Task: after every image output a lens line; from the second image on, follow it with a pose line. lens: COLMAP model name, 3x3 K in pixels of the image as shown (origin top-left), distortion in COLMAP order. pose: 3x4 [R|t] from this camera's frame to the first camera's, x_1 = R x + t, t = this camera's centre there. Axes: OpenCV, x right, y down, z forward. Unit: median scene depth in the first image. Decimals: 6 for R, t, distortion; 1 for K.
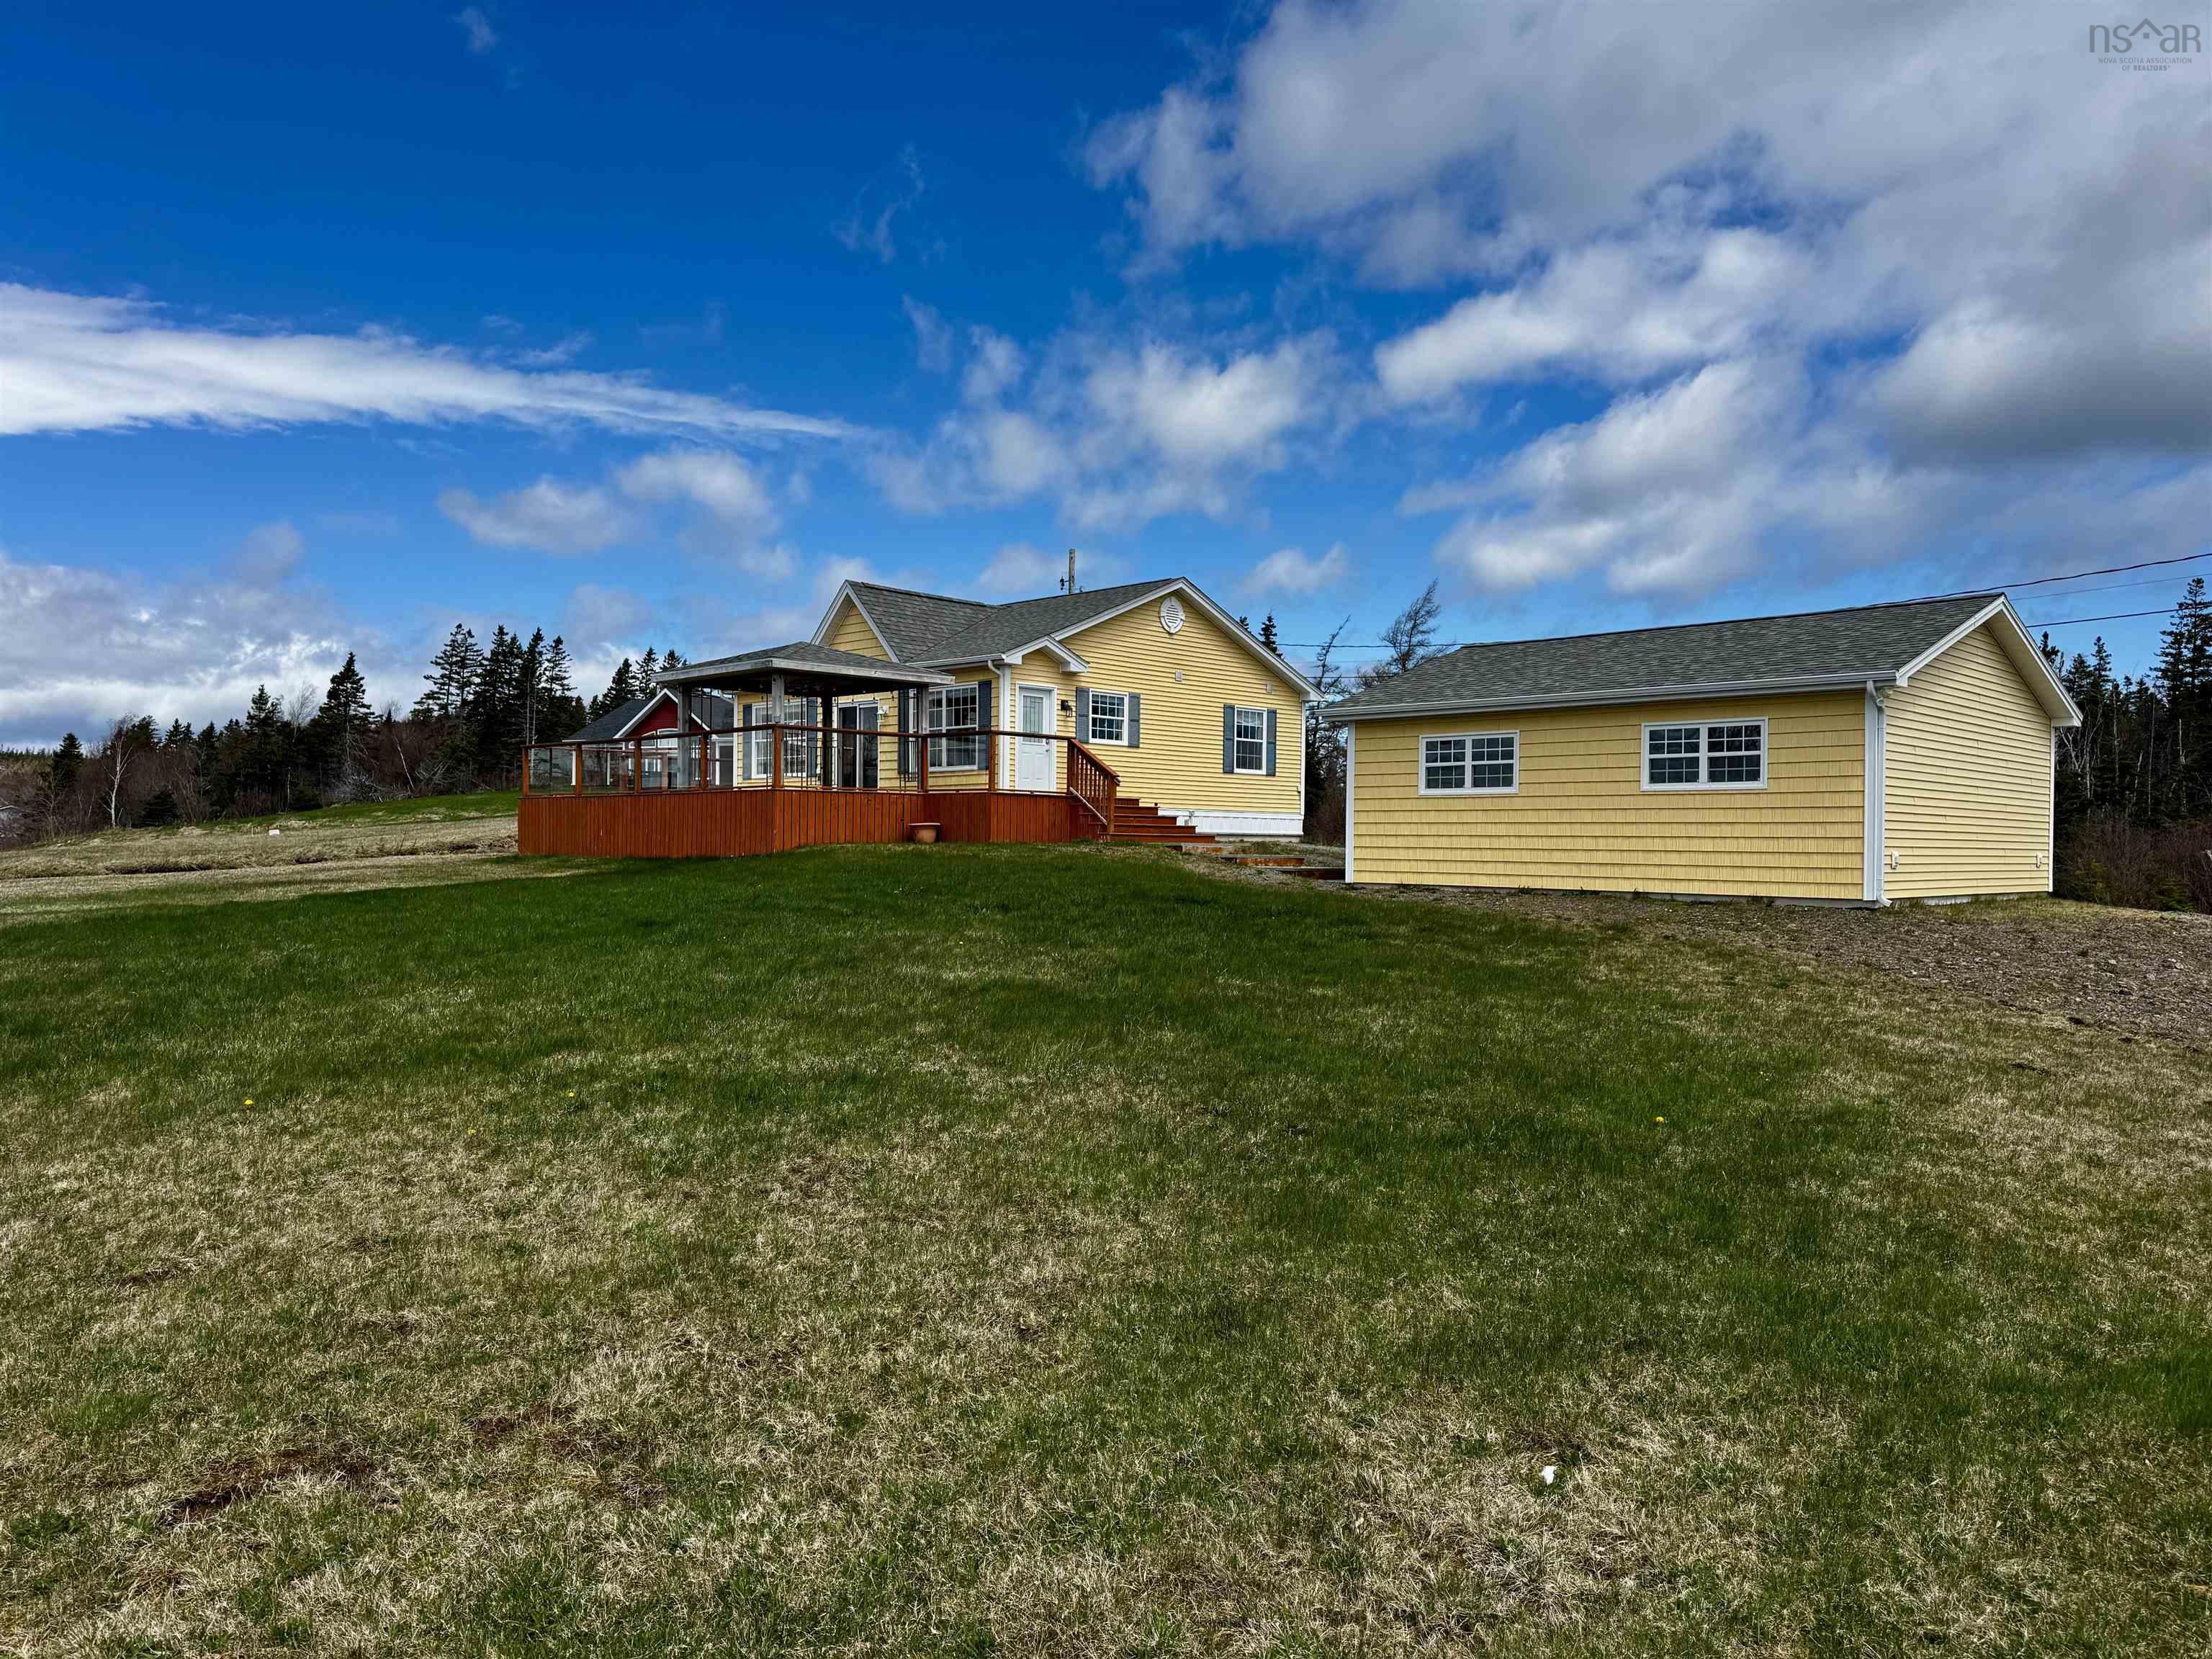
lens RADIAL K [[1576.9, 0, 1099.6], [0, 1576.9, 834.0], [0, 0, 1]] dist [0.019542, -0.009020]
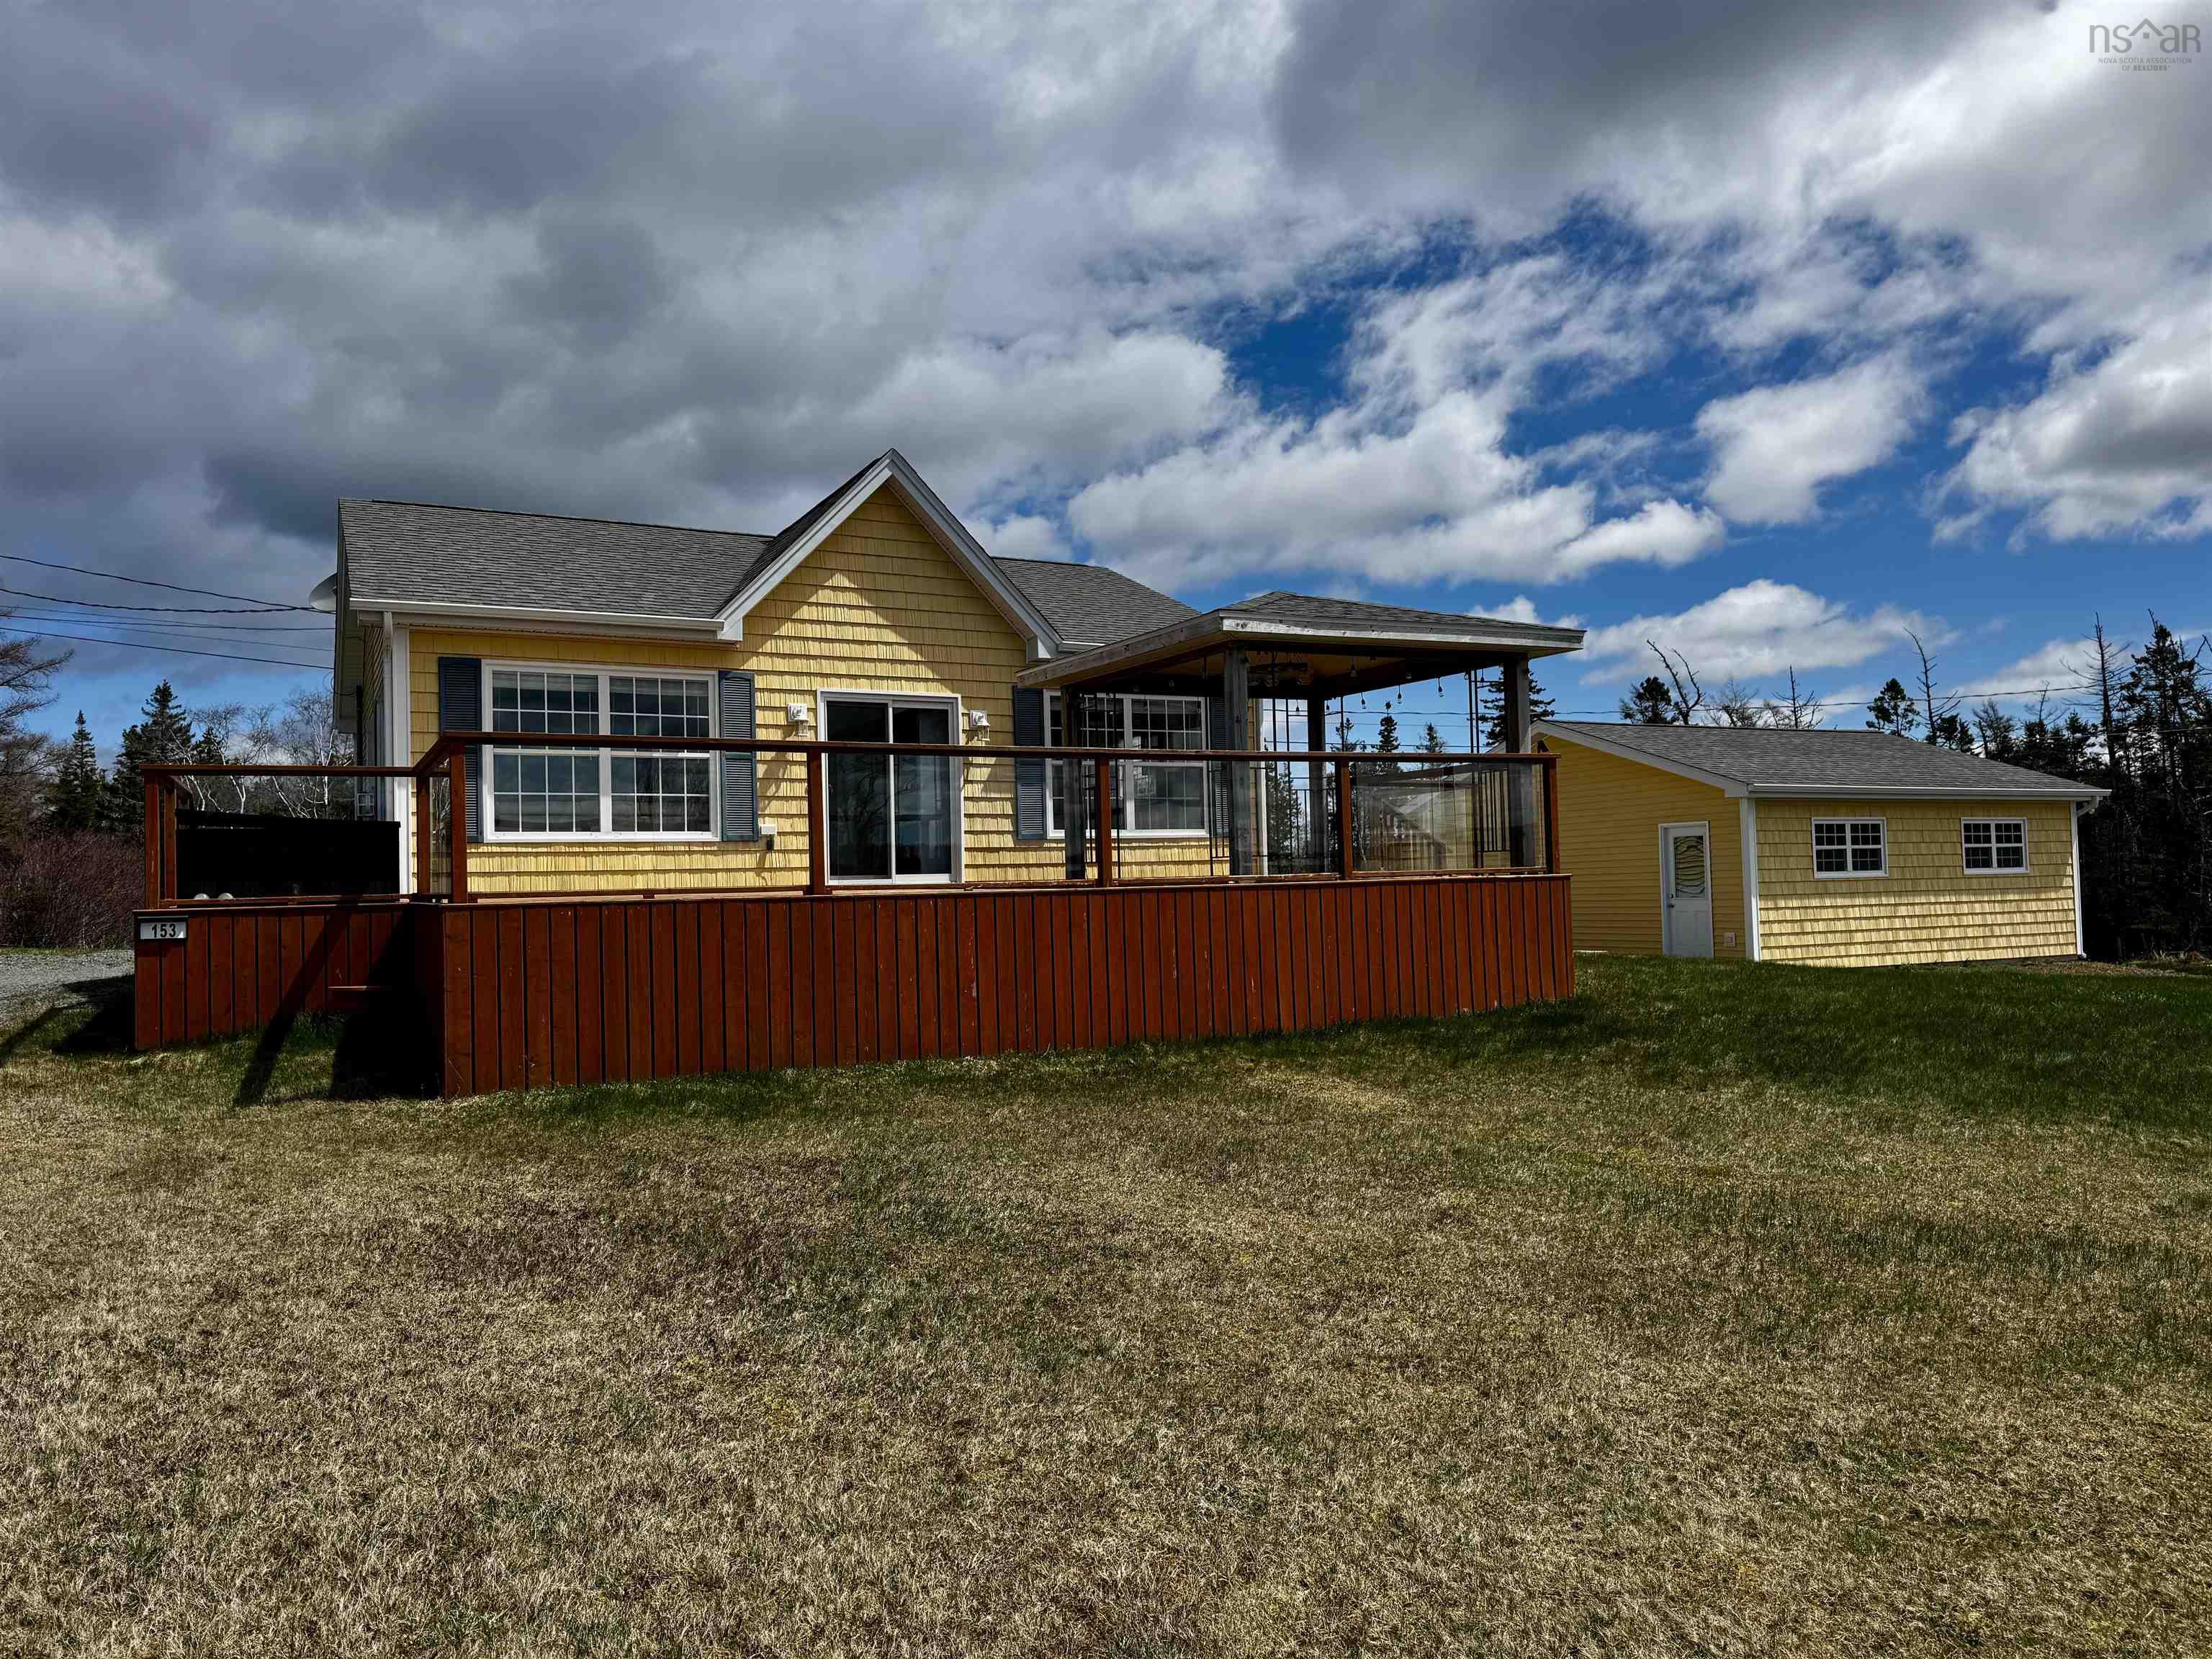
lens RADIAL K [[1576.9, 0, 1108.2], [0, 1576.9, 835.1], [0, 0, 1]] dist [0.019542, -0.009020]
pose [[0.319263, 0.019836, 0.947458, -0.904314], [0.020590, 0.999400, -0.027862, -0.034131], [-0.947442, 0.028403, 0.318663, 1.131840]]
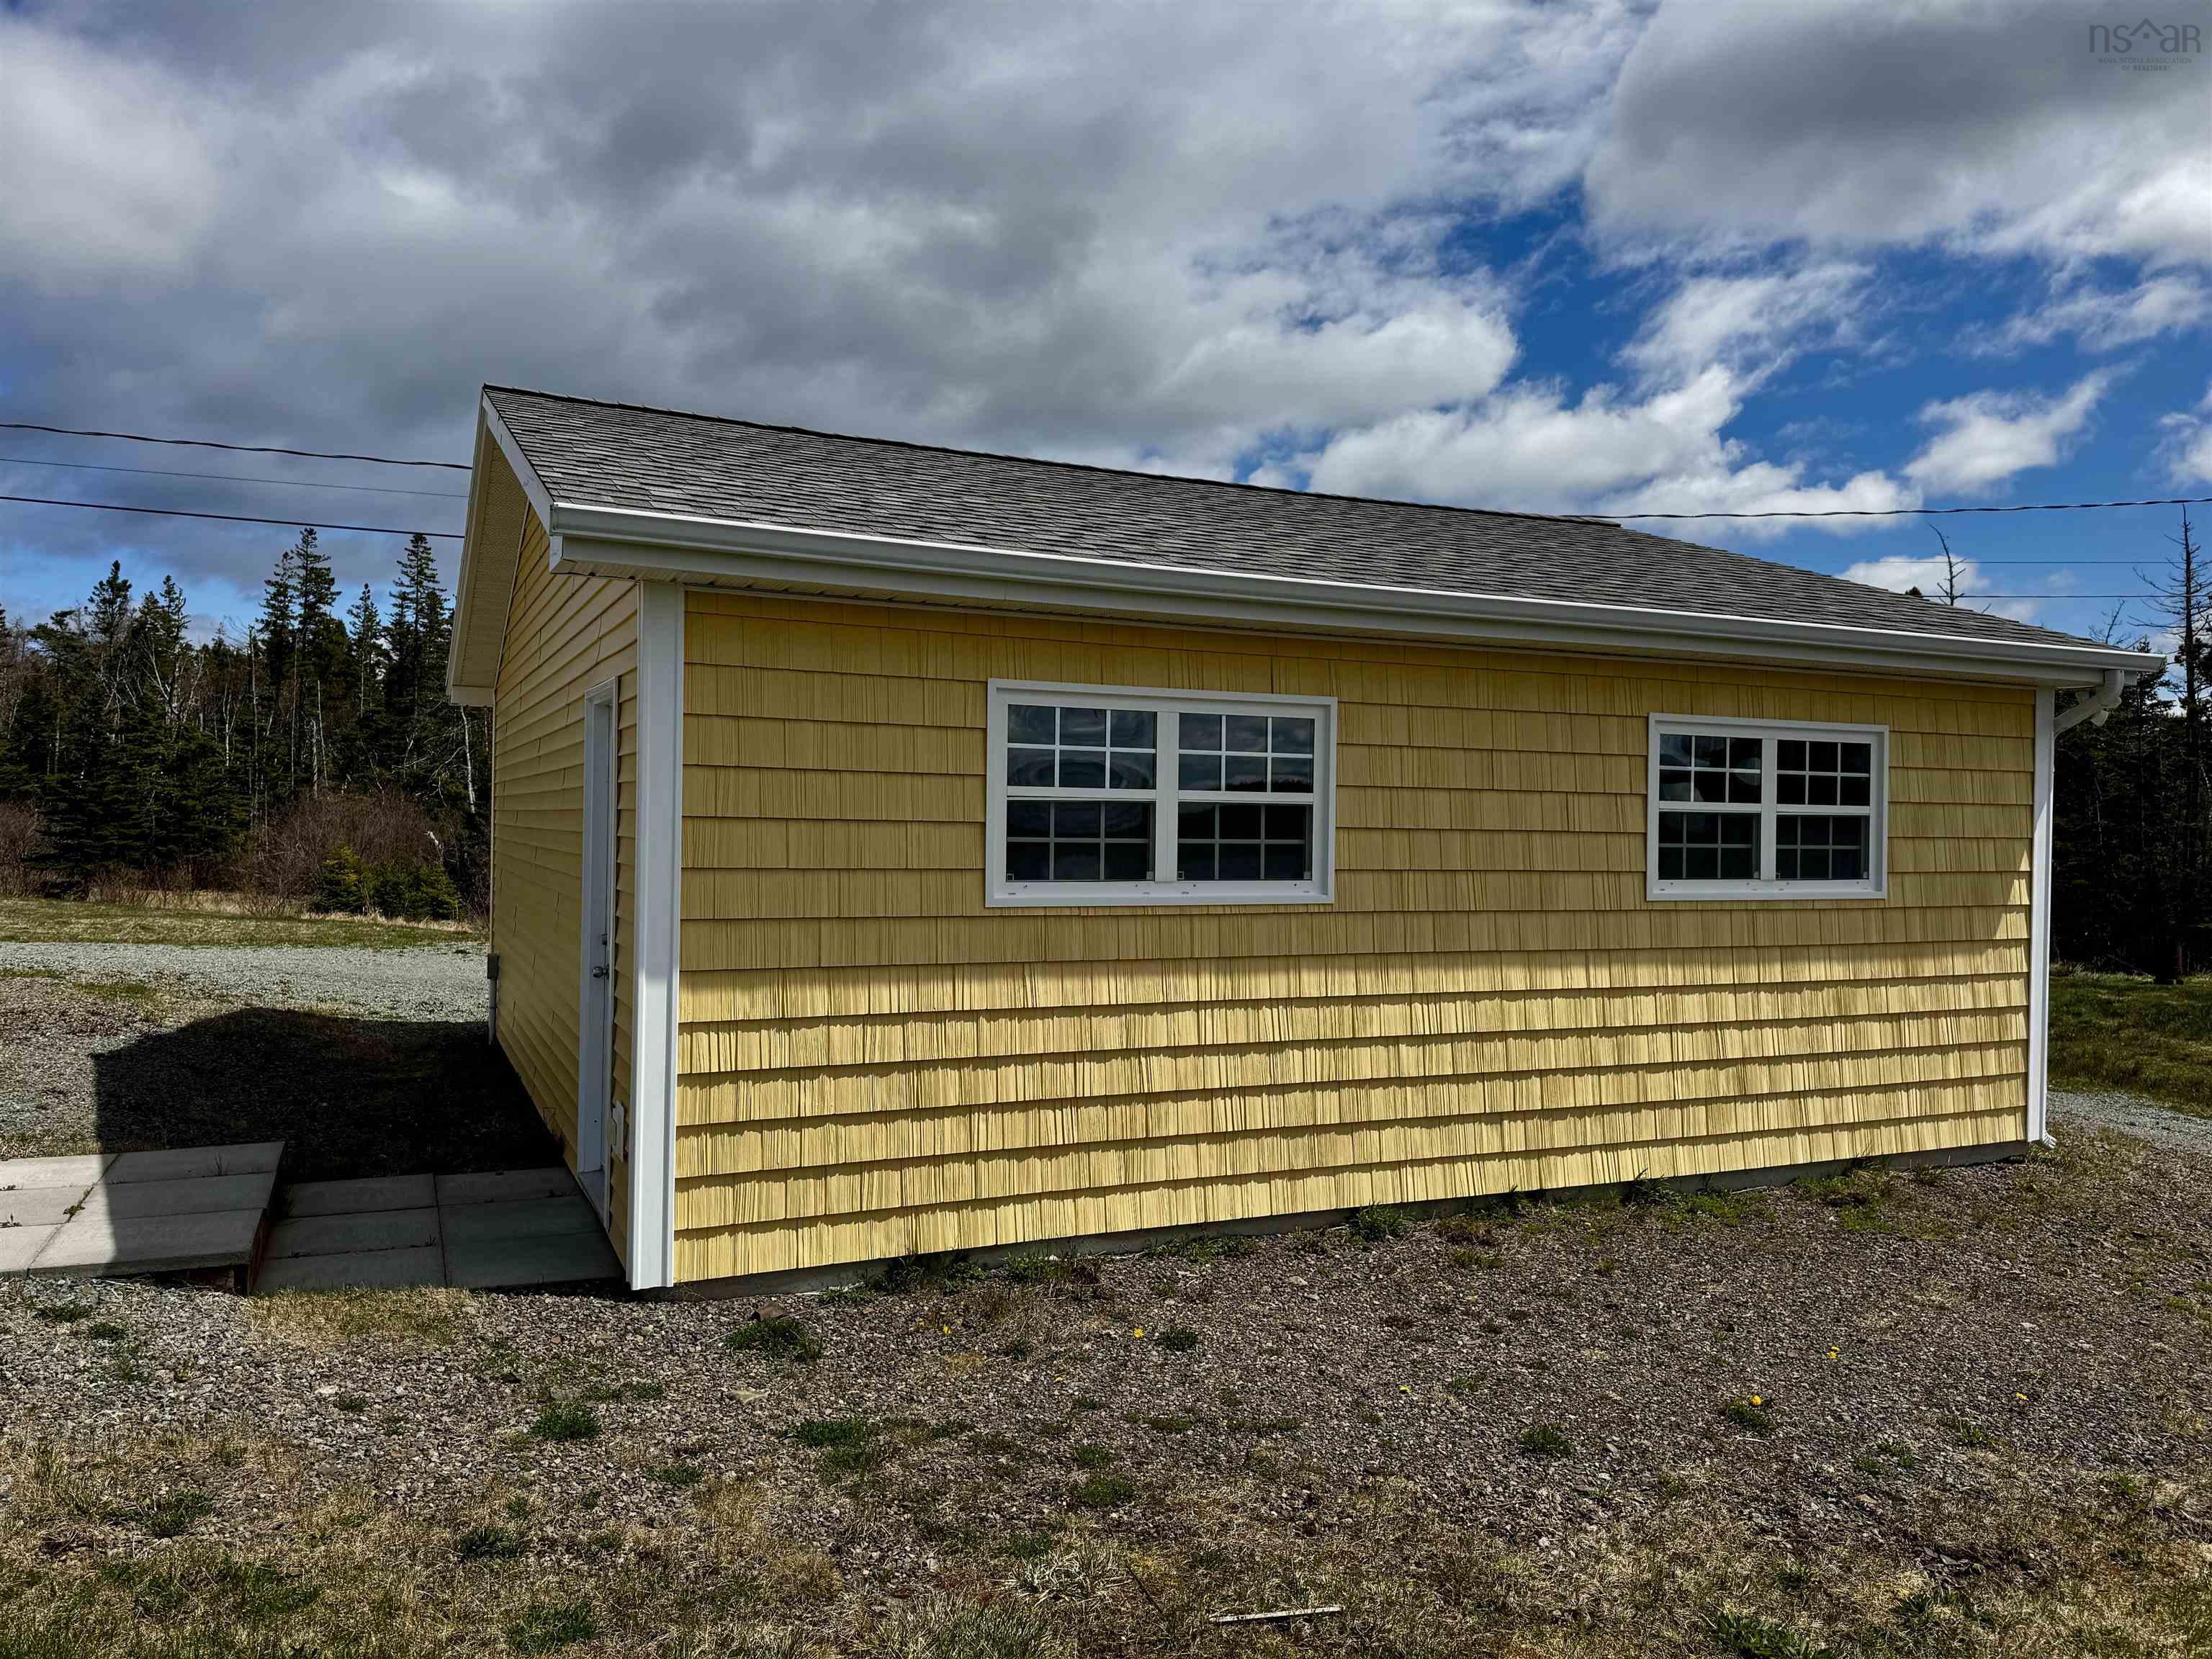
lens RADIAL K [[1576.9, 0, 1093.4], [0, 1576.9, 819.8], [0, 0, 1]] dist [0.019542, -0.009020]
pose [[0.363225, -0.004141, 0.931692, -0.038523], [-0.020758, 0.999706, 0.012536, -0.043961], [-0.931470, -0.023893, 0.363032, 0.910667]]
